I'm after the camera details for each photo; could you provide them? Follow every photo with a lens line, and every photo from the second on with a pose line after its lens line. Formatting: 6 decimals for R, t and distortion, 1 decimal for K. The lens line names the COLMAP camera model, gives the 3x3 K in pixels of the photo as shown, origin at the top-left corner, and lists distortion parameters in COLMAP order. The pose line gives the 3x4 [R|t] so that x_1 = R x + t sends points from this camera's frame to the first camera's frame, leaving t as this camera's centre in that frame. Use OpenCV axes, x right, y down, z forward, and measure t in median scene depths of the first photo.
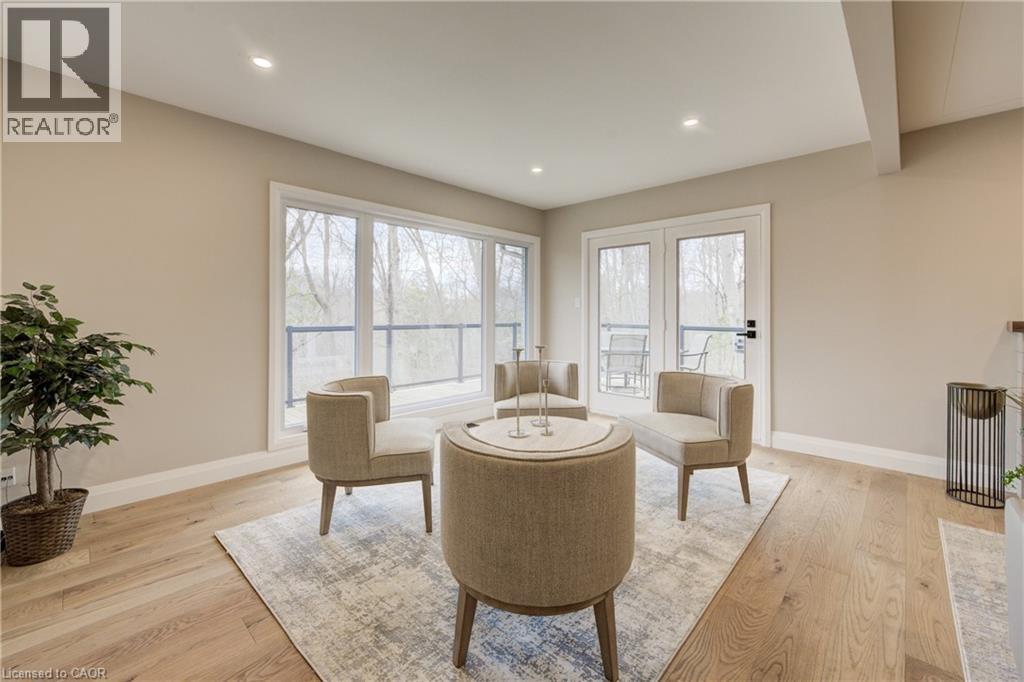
lens RADIAL K [[415.4, 0, 515.3], [0, 415.4, 311.3], [0, 0, 1]] dist [0.000350, 0.000082]
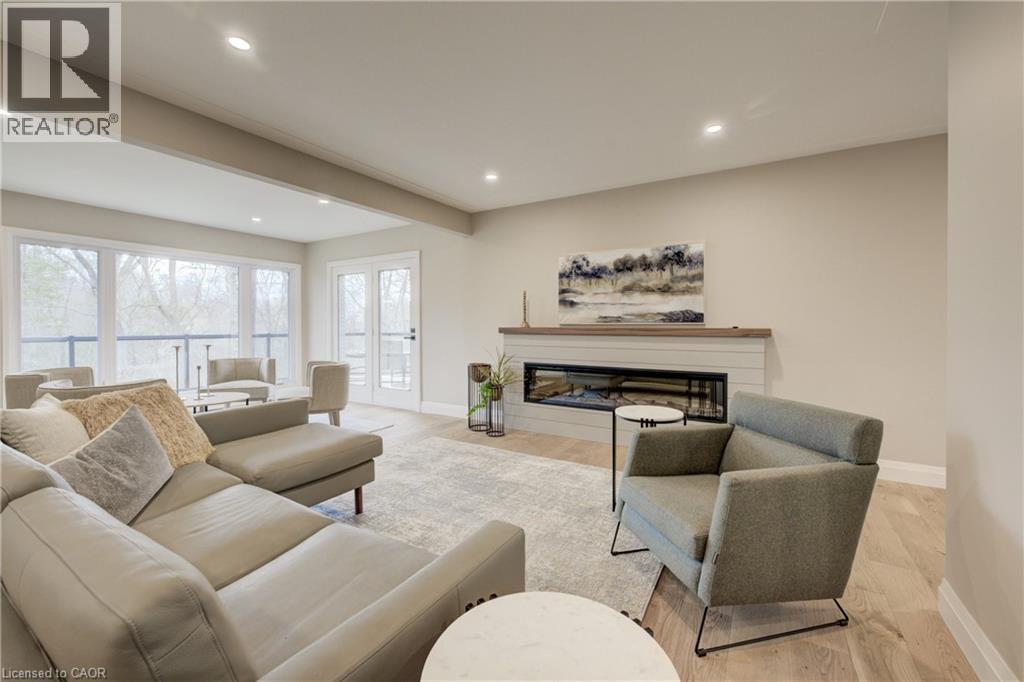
lens RADIAL K [[416.0, 0, 510.3], [0, 416.0, 324.0], [0, 0, 1]] dist [-0.001216, -0.000112]
pose [[0.981139, -0.000528, 0.193303, 0.618080], [0.000185, 0.999998, 0.001793, 0.003864], [-0.193304, -0.001724, 0.981137, -0.527986]]
